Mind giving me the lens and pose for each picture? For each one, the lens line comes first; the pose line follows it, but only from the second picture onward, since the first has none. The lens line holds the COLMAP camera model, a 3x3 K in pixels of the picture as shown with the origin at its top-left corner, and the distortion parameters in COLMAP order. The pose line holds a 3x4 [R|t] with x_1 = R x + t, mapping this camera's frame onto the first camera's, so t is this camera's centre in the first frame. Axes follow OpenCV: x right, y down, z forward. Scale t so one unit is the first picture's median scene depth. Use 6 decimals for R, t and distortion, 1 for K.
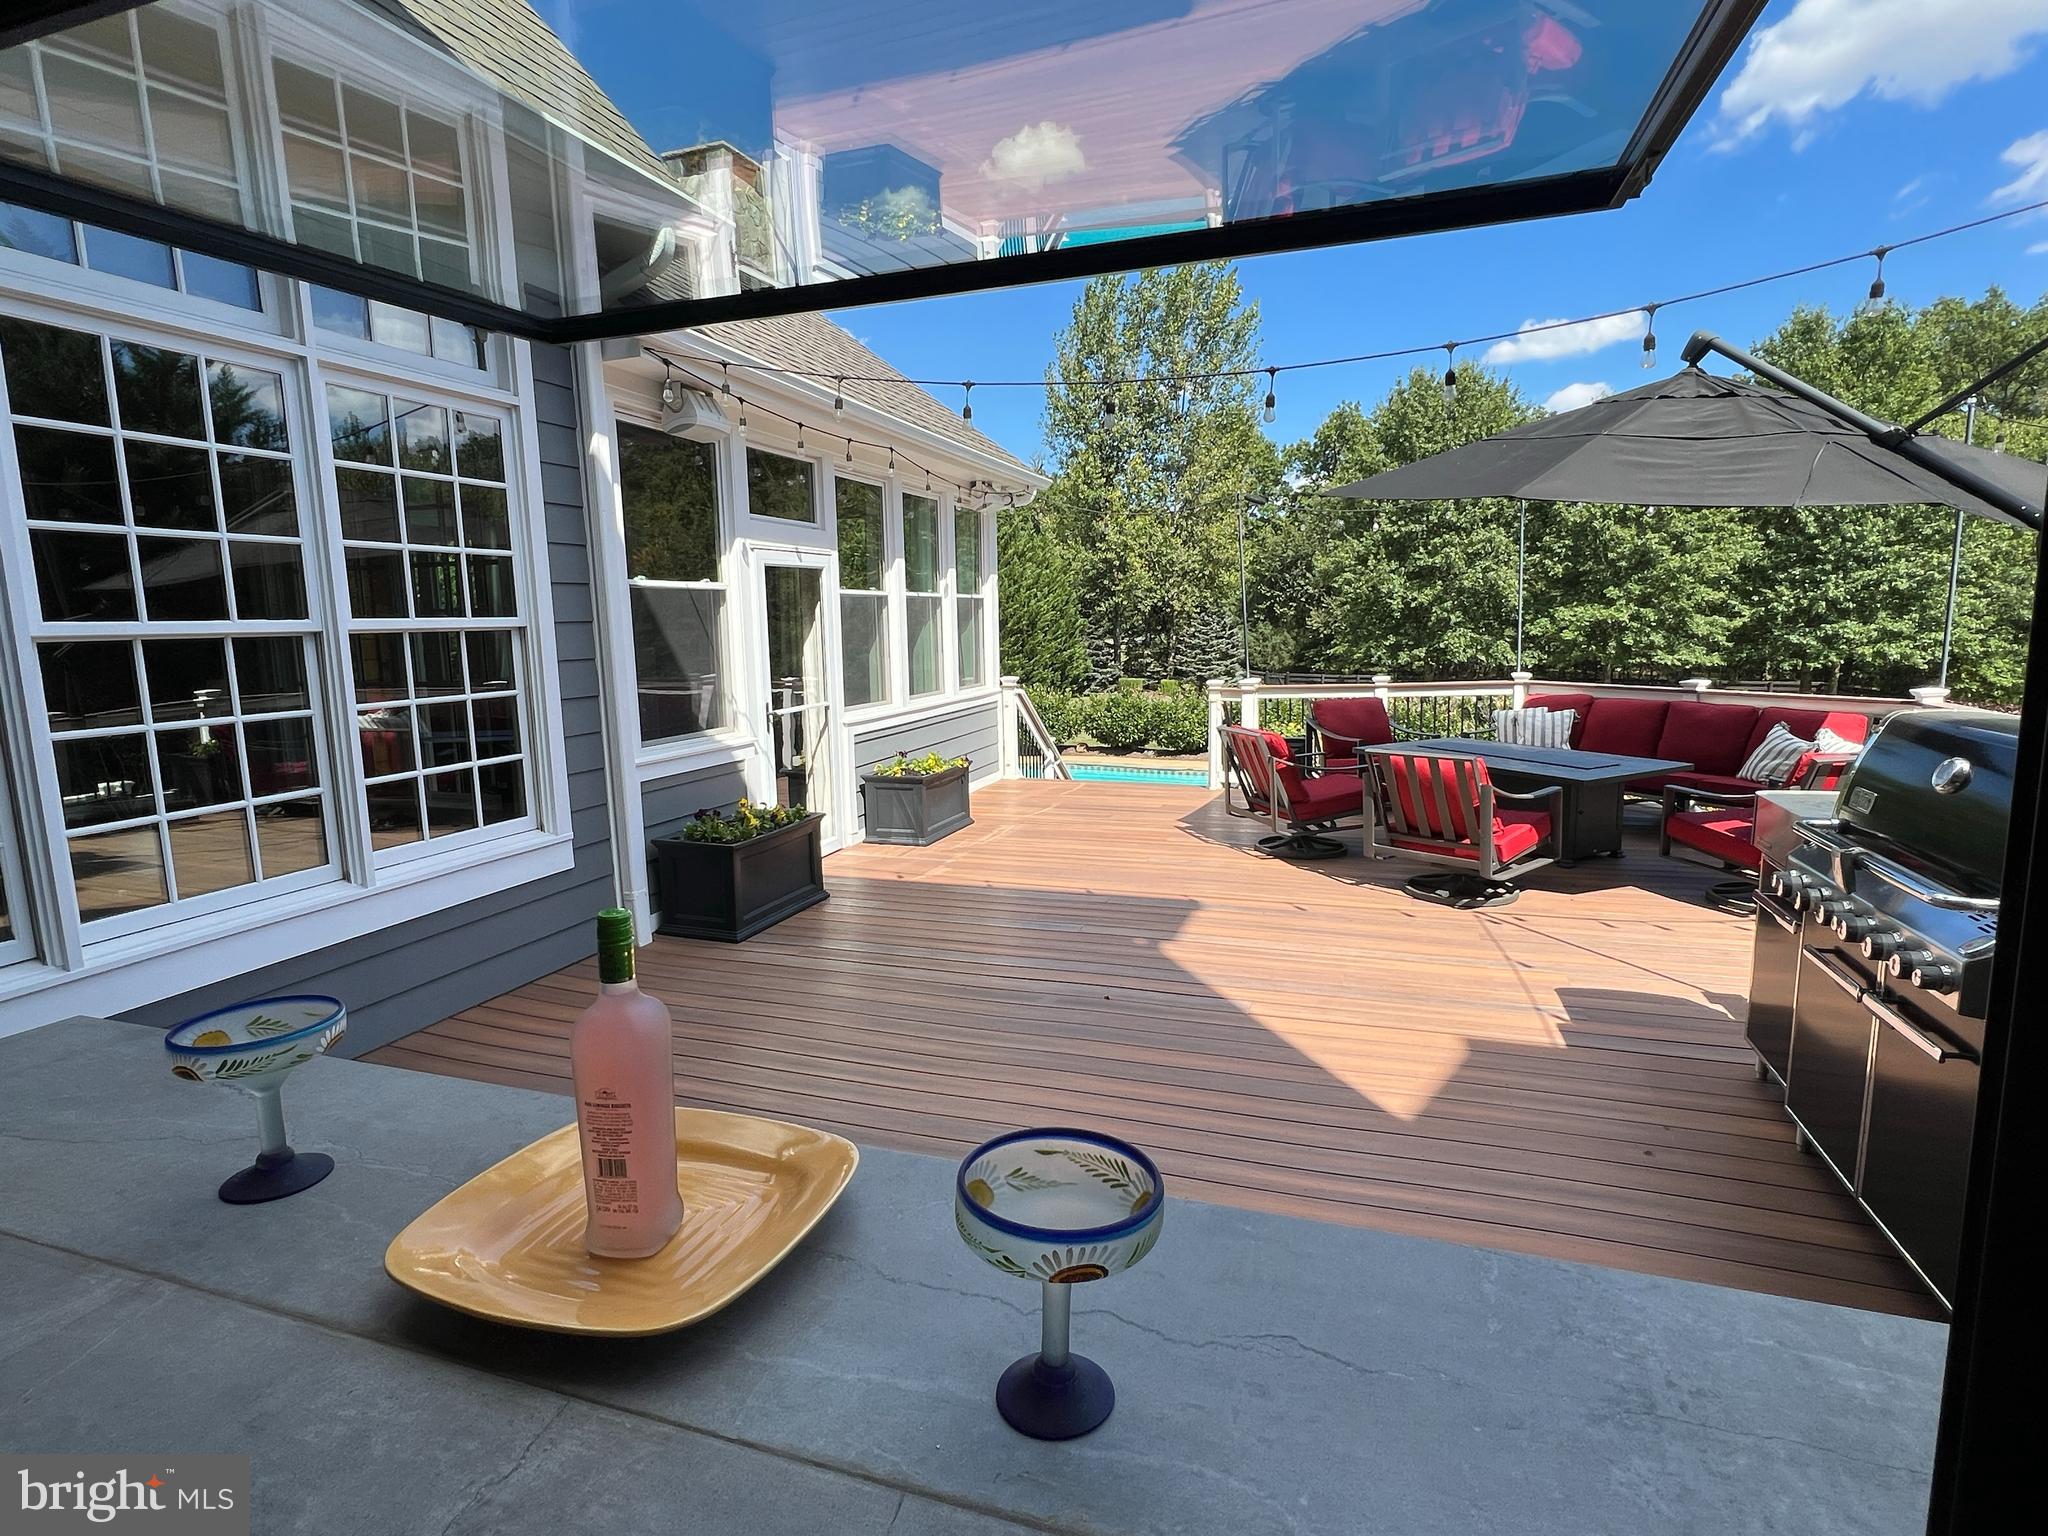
lens RADIAL K [[1043.4, 0, 1024.0], [0, 1043.4, 768.0], [0, 0, 1]] dist [0.000191, 0.000013]
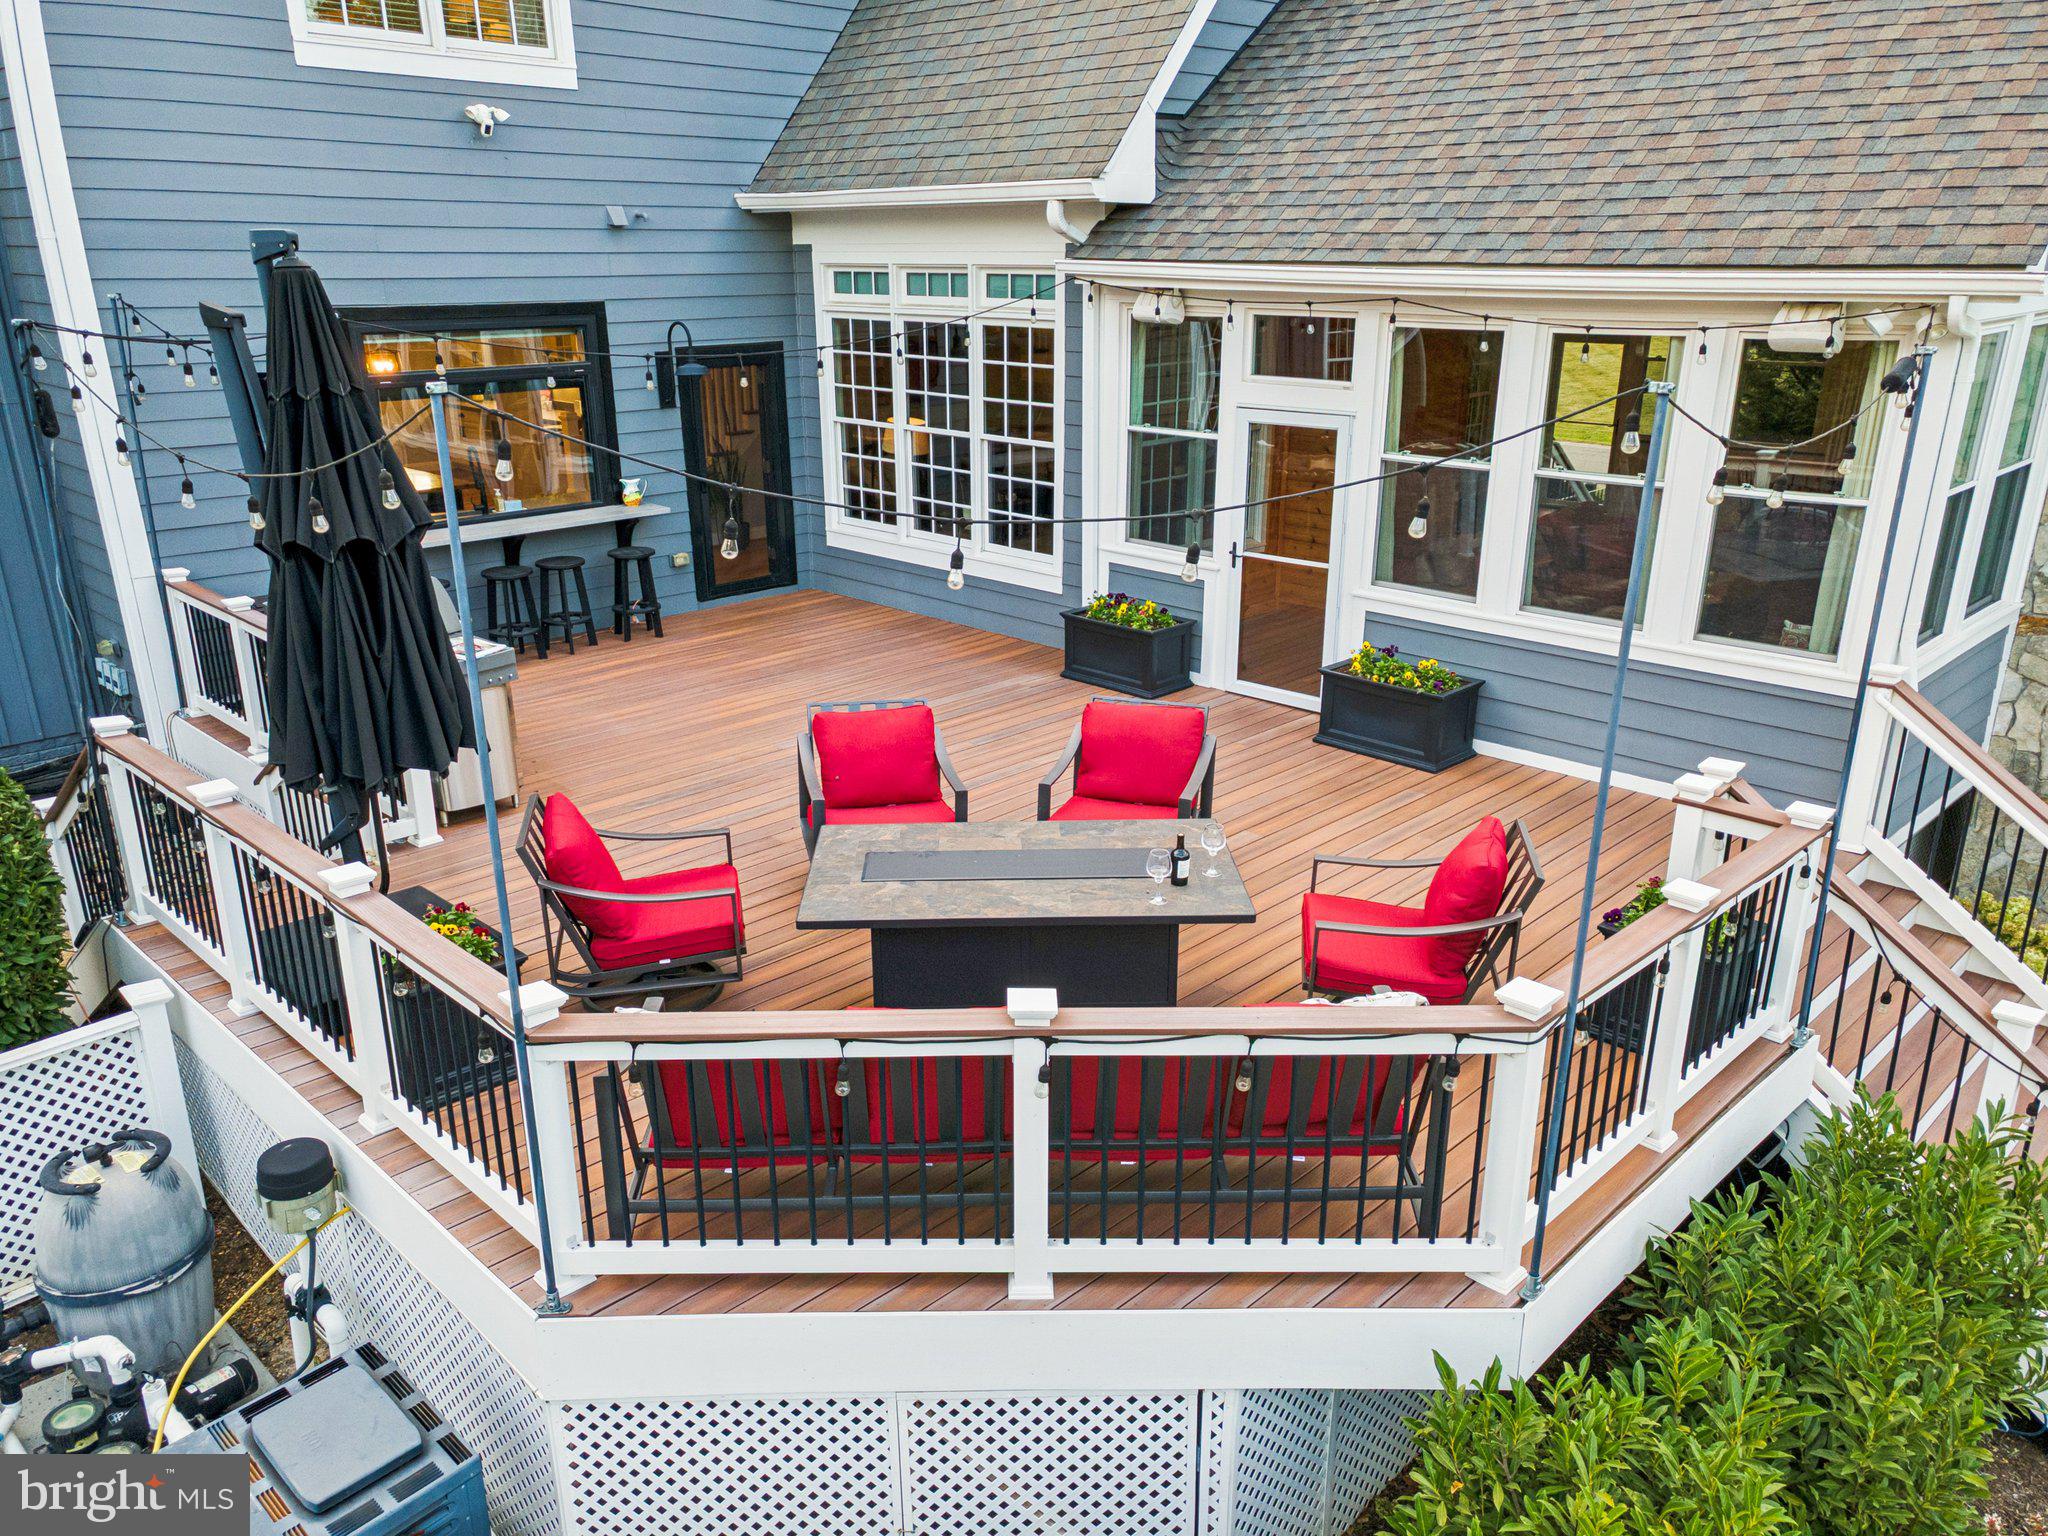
lens RADIAL K [[1489.6, 0, 1024.0], [0, 1489.6, 768.0], [0, 0, 1]] dist [0.038185, -0.001368]
pose [[-0.428548, 0.321179, -0.844506, 1.816061], [-0.117736, 0.906865, 0.404641, -0.653217], [0.895815, 0.272837, -0.350821, 1.974179]]
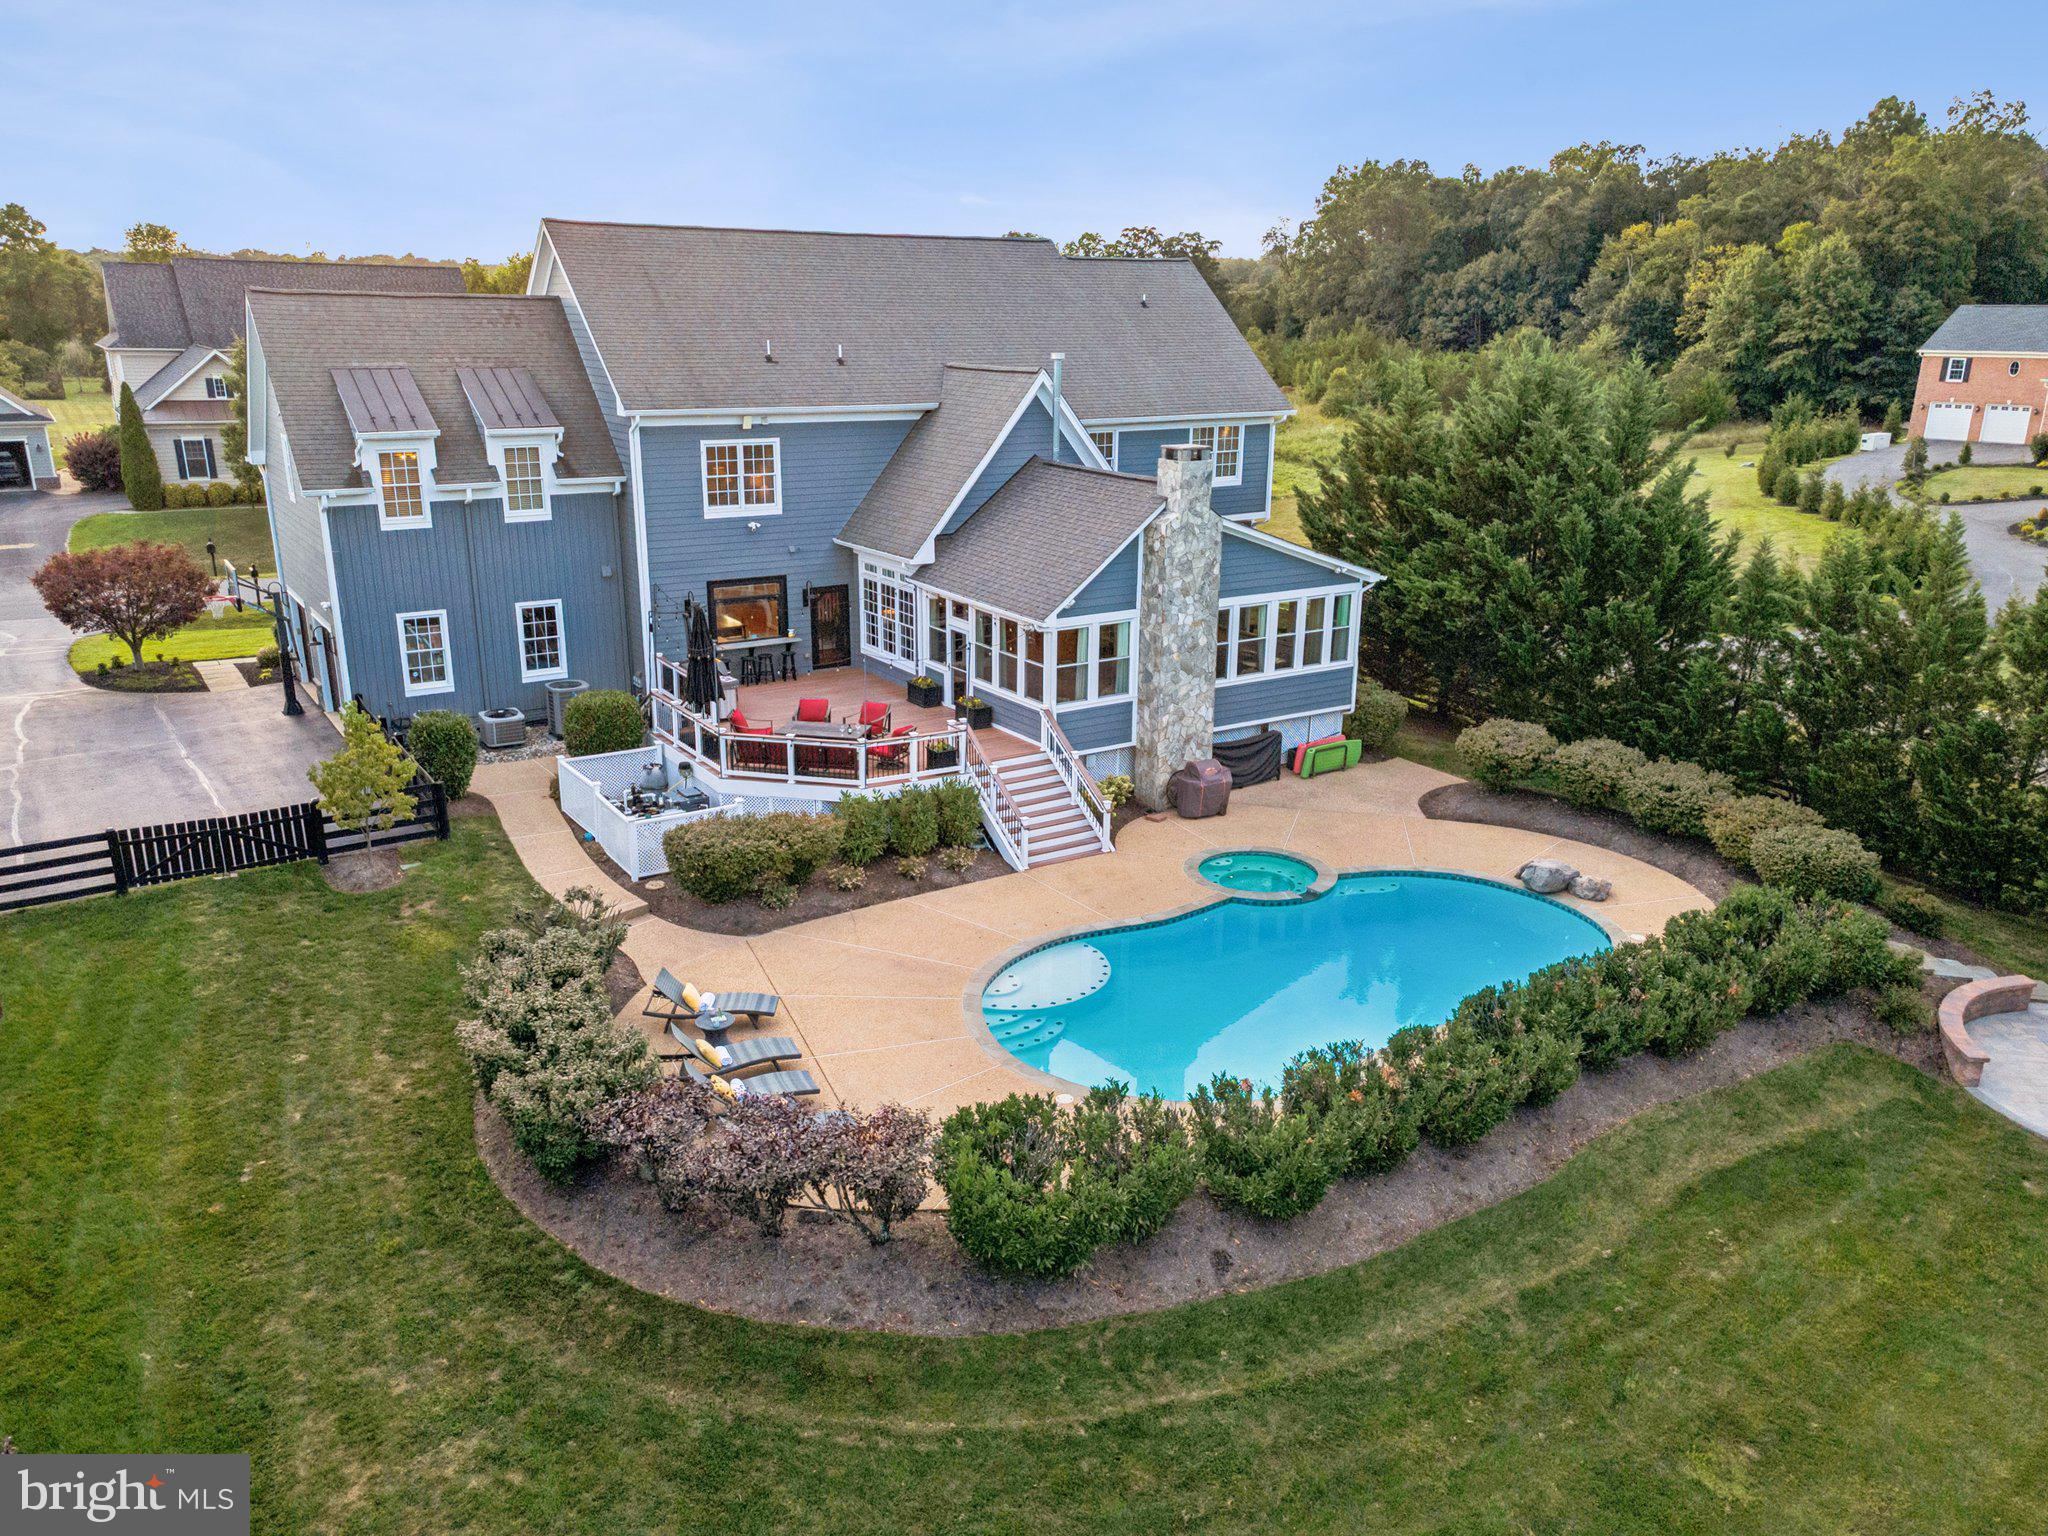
lens RADIAL K [[1489.6, 0, 1024.0], [0, 1489.6, 768.0], [0, 0, 1]] dist [0.038185, -0.001368]
pose [[-0.616401, 0.243803, -0.748739, 5.238481], [-0.109073, 0.915259, 0.387819, -2.580384], [0.779842, 0.320719, -0.537574, 5.920414]]
